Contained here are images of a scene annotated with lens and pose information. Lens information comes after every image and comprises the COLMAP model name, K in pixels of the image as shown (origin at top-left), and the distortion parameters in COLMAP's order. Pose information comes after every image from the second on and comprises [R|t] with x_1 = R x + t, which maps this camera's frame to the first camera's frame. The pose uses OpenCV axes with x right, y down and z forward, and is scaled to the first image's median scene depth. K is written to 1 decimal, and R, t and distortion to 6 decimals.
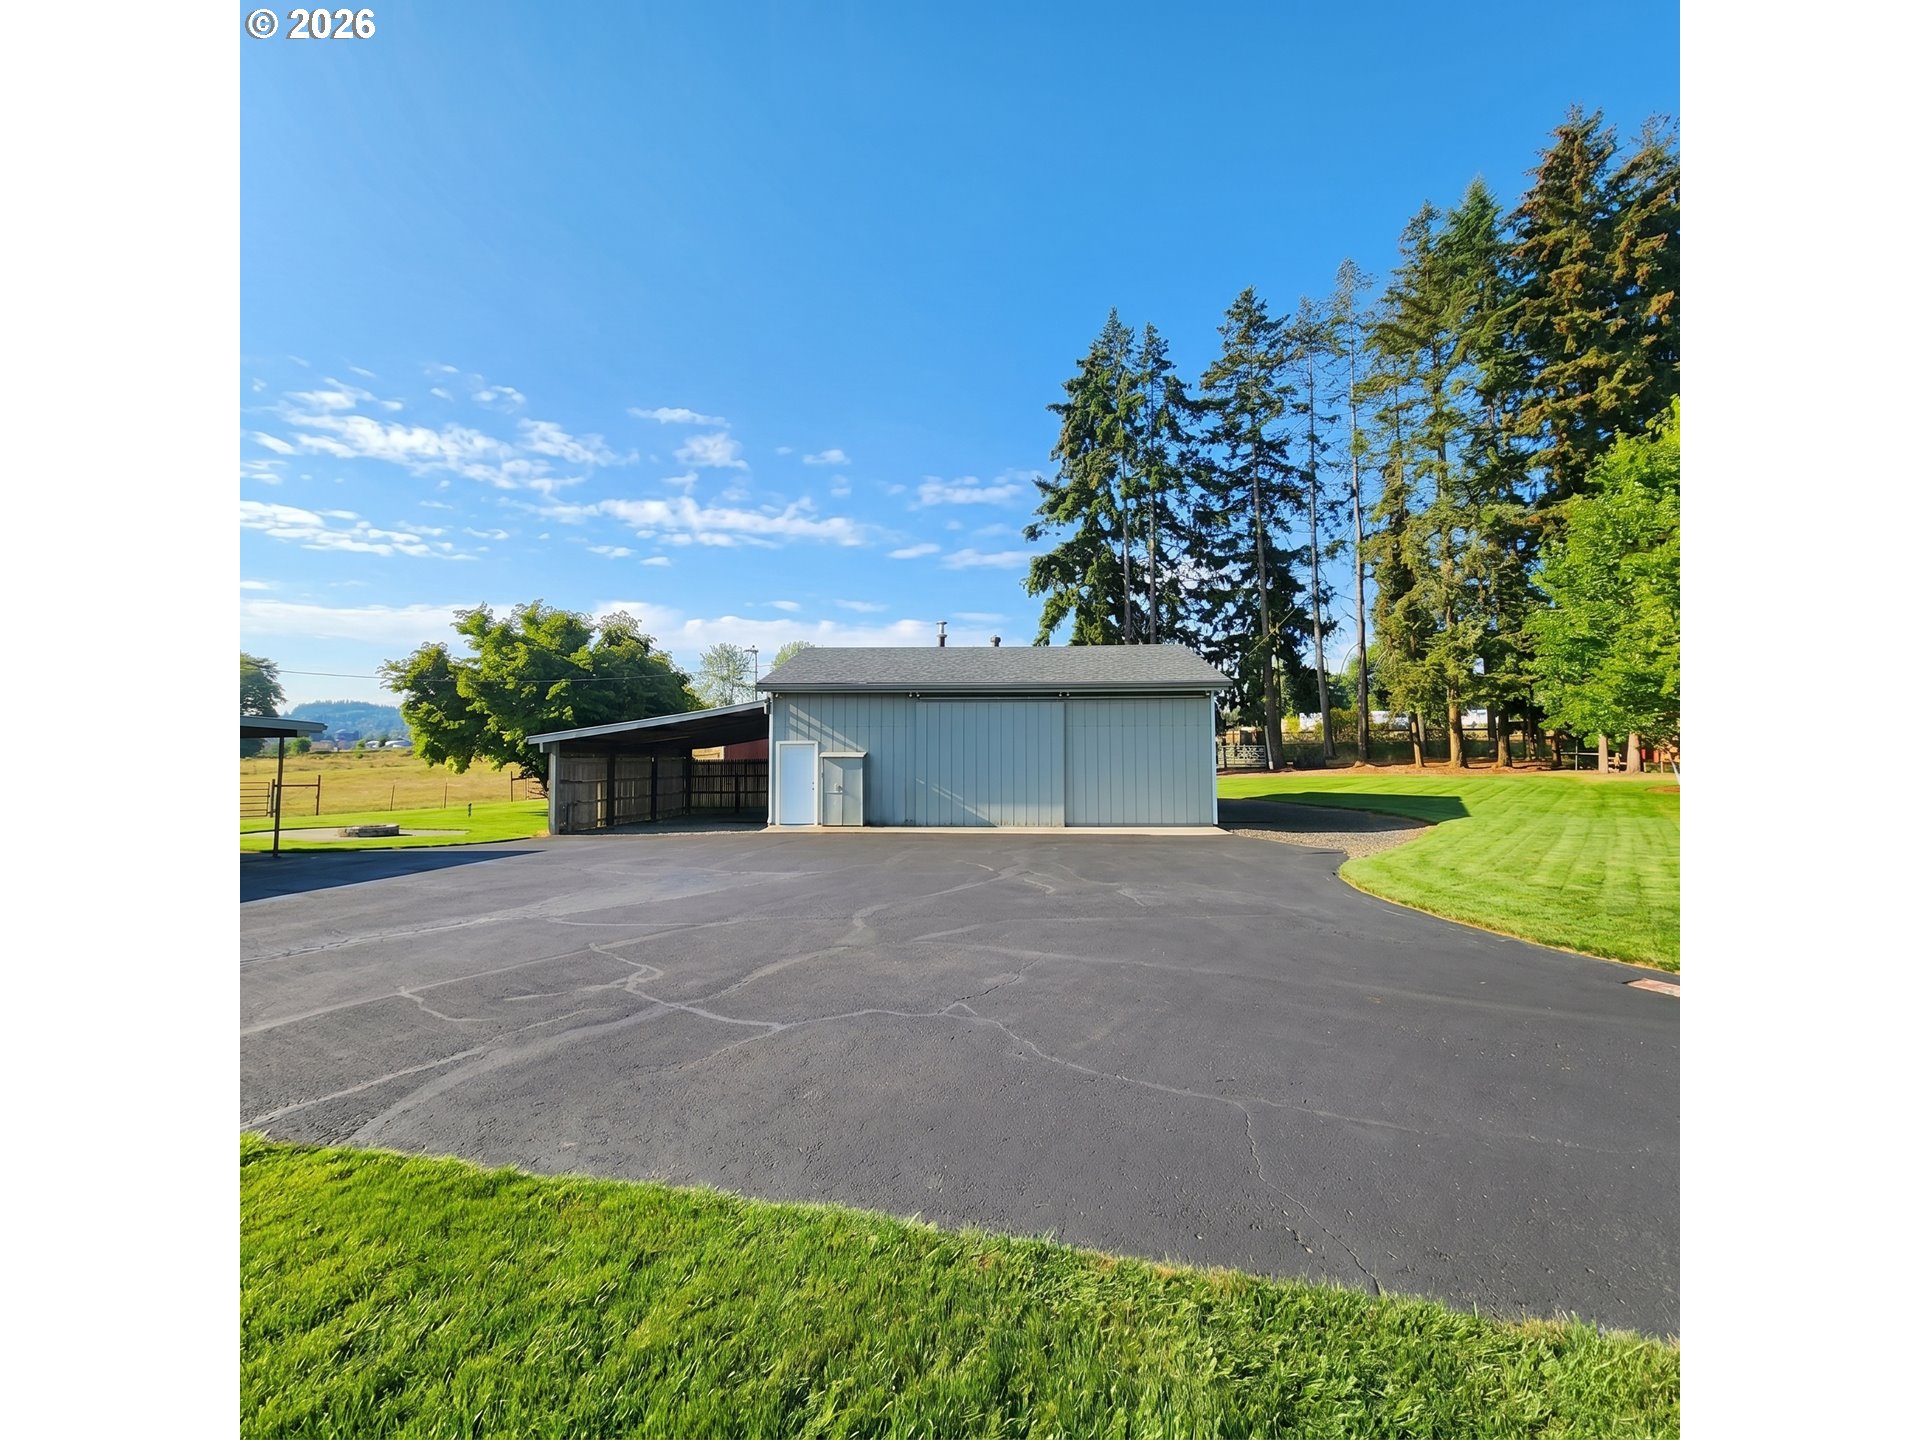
lens RADIAL K [[794.2, 0, 948.5], [0, 794.2, 723.0], [0, 0, 1]] dist [0.002239, 0.000088]
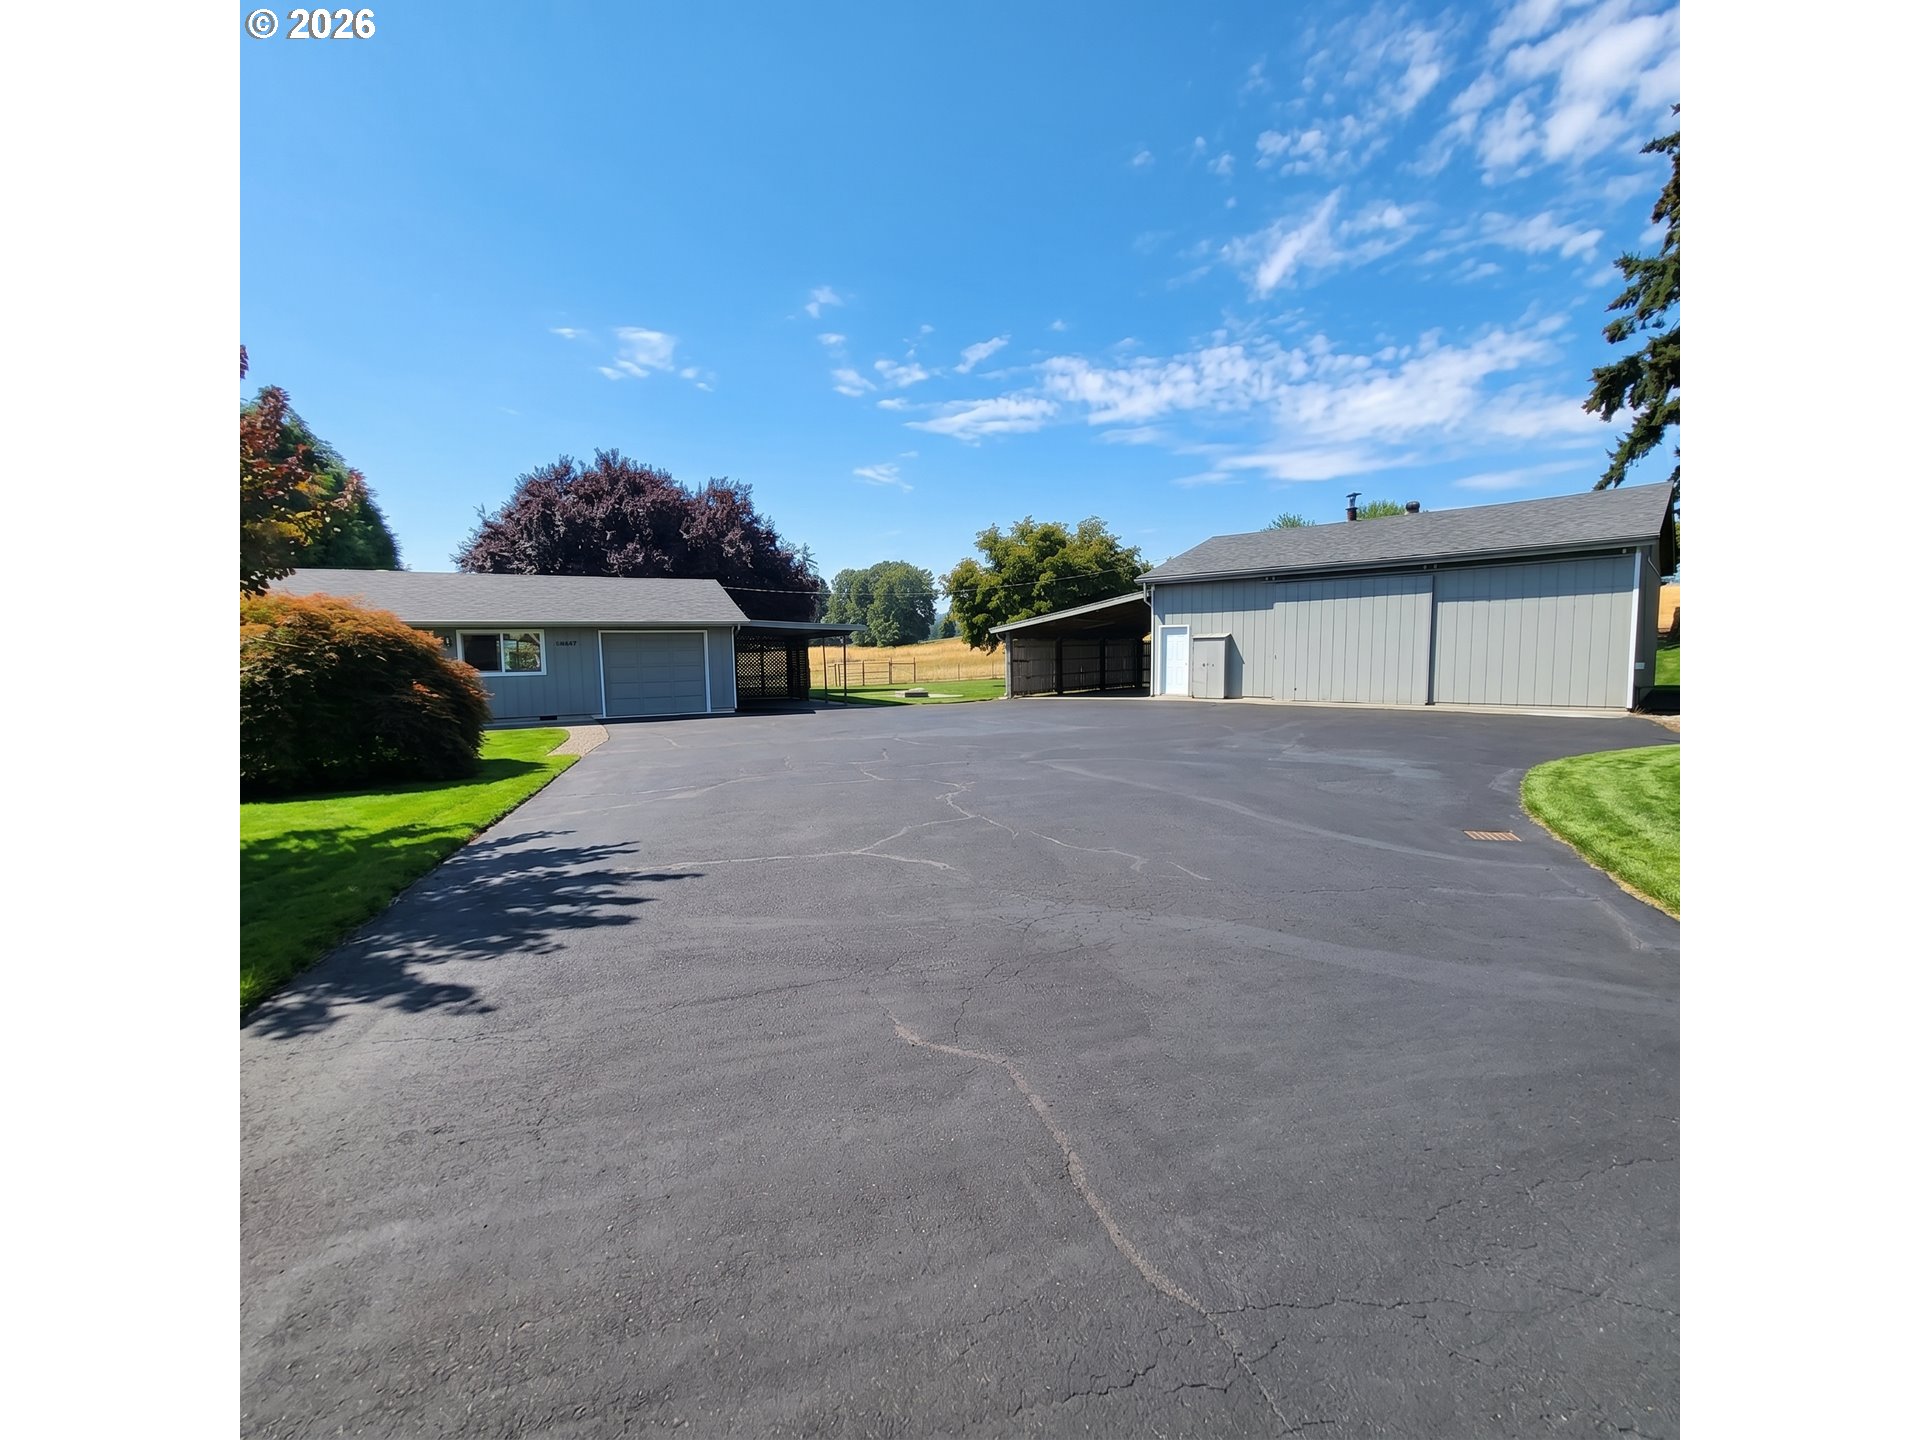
lens RADIAL K [[794.2, 0, 948.5], [0, 794.2, 723.0], [0, 0, 1]] dist [0.002239, 0.000088]
pose [[0.750384, 0.048076, -0.659251, 0.293918], [0.051829, 0.990002, 0.131189, -0.002207], [0.658967, -0.132611, 0.740390, -0.075284]]
